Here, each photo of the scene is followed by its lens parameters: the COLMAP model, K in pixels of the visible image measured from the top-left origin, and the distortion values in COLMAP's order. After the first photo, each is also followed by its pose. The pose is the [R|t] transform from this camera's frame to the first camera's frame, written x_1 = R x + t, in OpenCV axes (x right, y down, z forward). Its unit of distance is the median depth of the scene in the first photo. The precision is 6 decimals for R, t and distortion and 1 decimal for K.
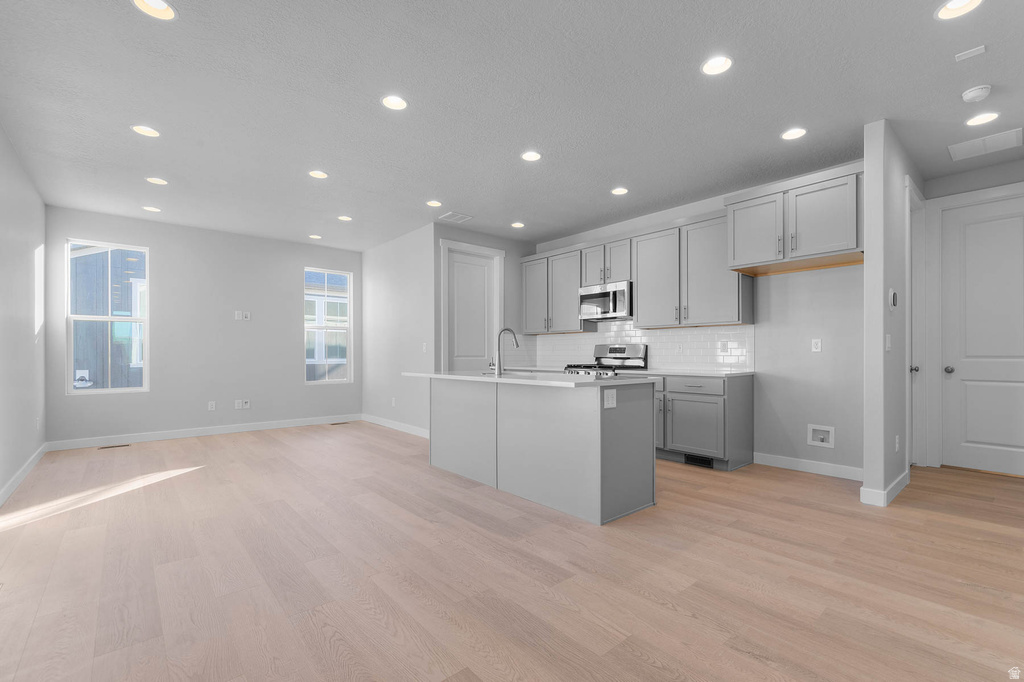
lens RADIAL K [[451.5, 0, 527.4], [0, 451.5, 354.9], [0, 0, 1]] dist [0.004647, 0.000110]
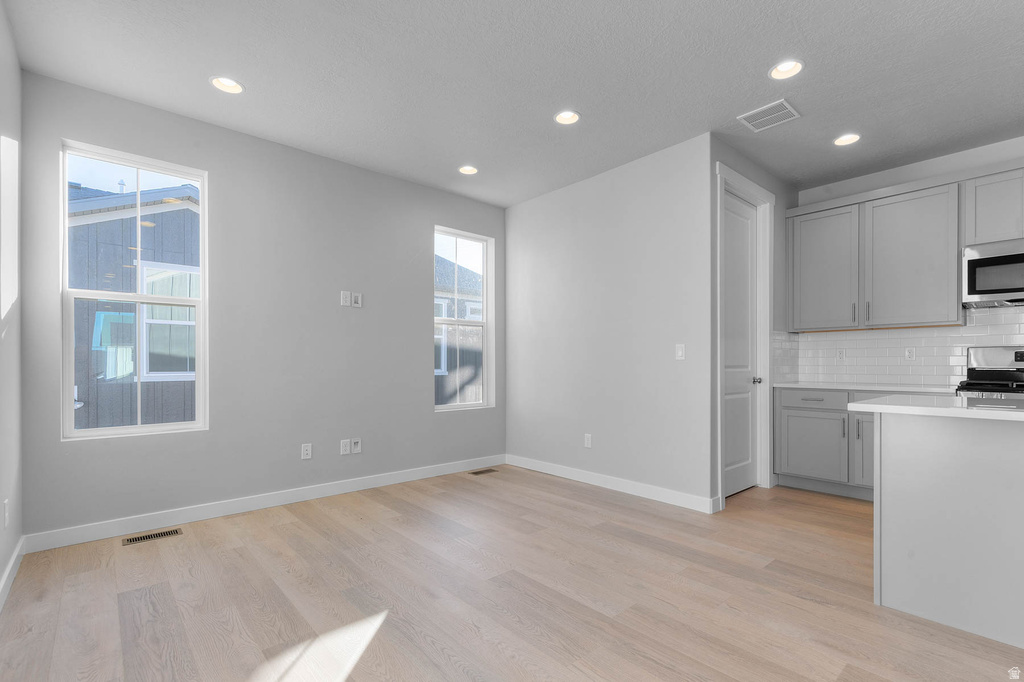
lens RADIAL K [[464.9, 0, 526.1], [0, 464.9, 366.1], [0, 0, 1]] dist [0.000779, -0.000045]
pose [[0.999869, 0.000334, 0.016167, -0.538842], [-0.000364, 0.999998, 0.001898, 0.001563], [-0.016167, -0.001904, 0.999868, 0.500643]]
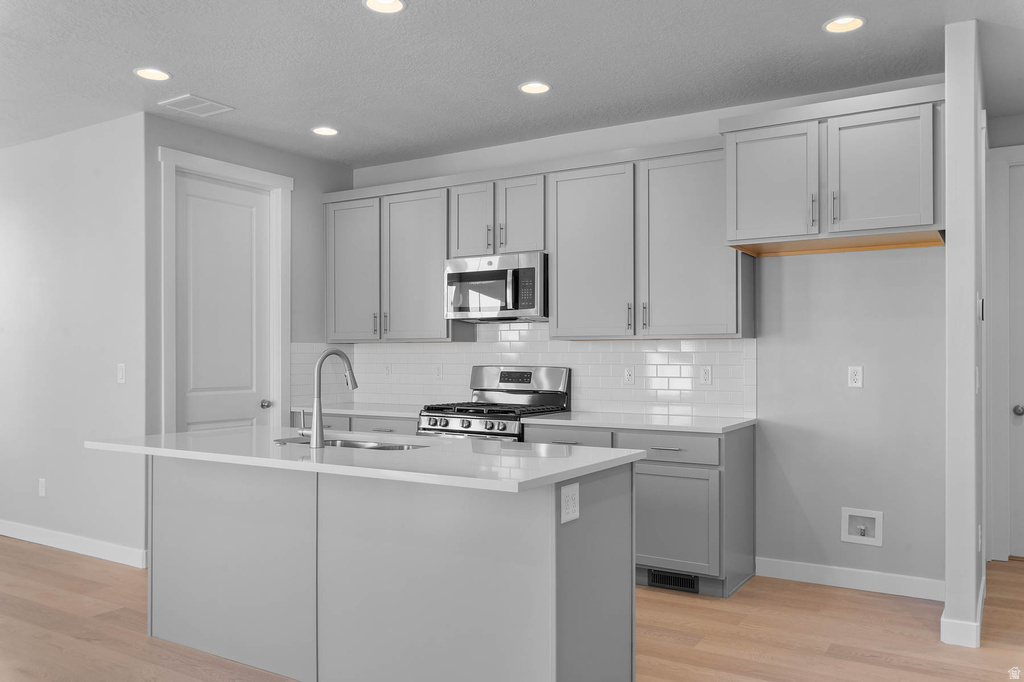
lens RADIAL K [[794.2, 0, 531.4], [0, 794.2, 352.9], [0, 0, 1]] dist [-0.005607, 0.012288]
pose [[0.956791, 0.001674, 0.290773, -0.071559], [-0.000124, 0.999986, -0.005348, -0.040465], [-0.290778, 0.005081, 0.956777, 0.096489]]
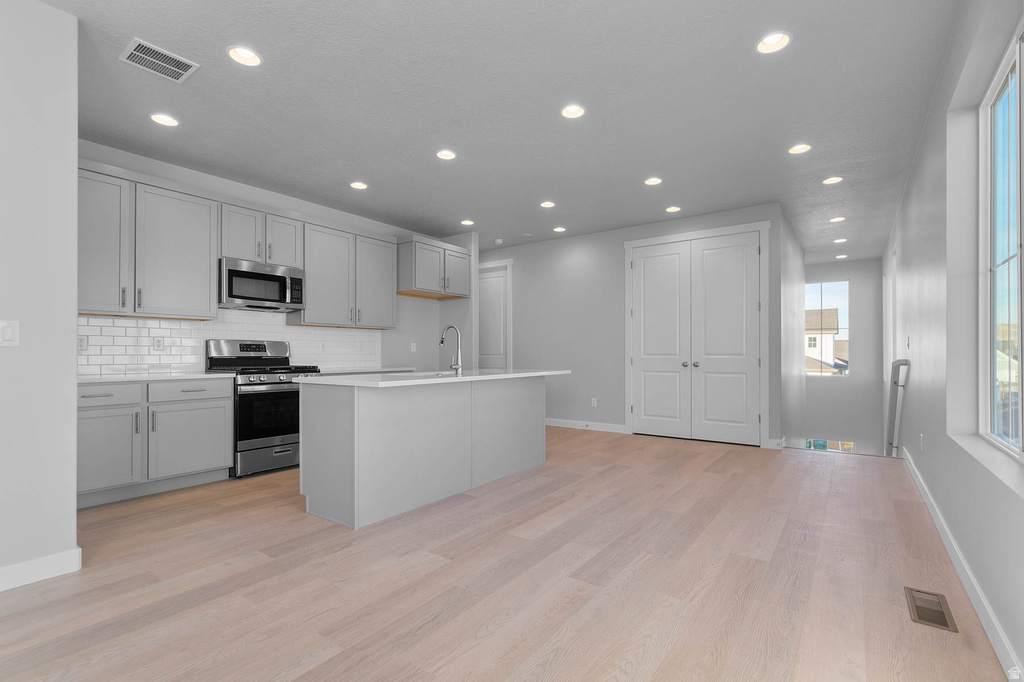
lens RADIAL K [[464.9, 0, 524.0], [0, 464.9, 354.6], [0, 0, 1]] dist [0.000779, -0.000045]
pose [[-0.225823, -0.000289, 0.974168, -0.830800], [0.002231, 0.999997, 0.000814, 0.002245], [-0.974166, 0.002357, -0.225822, 0.858776]]
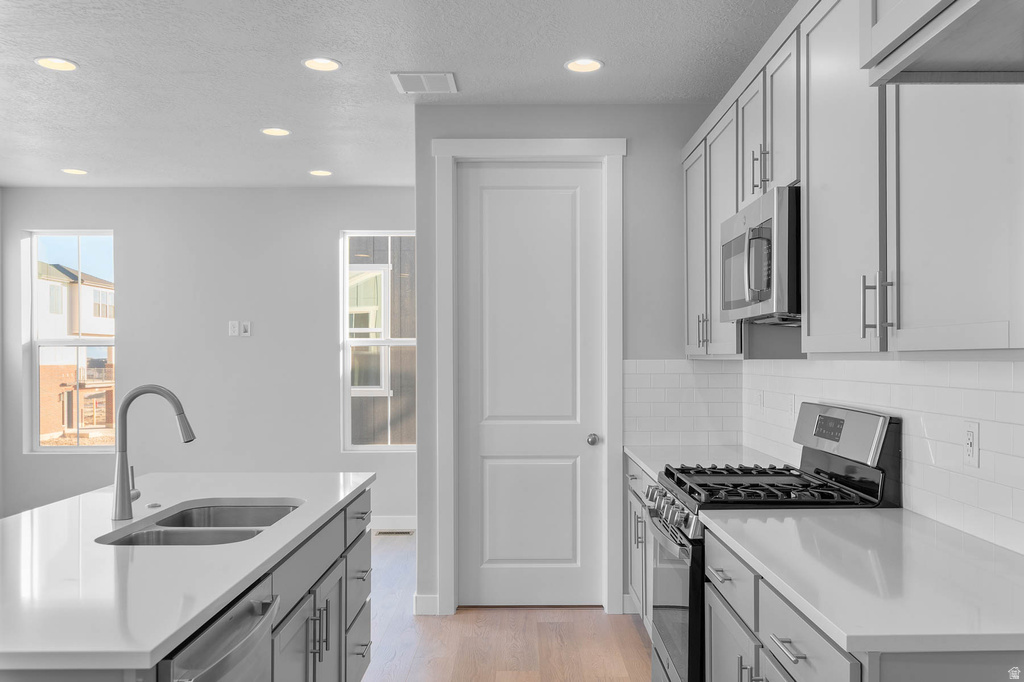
lens RADIAL K [[877.6, 0, 516.3], [0, 877.6, 348.1], [0, 0, 1]] dist [0.014292, 0.000376]
pose [[0.746010, -0.007873, -0.665888, 0.497061], [0.001041, 0.999943, -0.010657, -0.064755], [0.665934, 0.007257, 0.745976, 0.531174]]
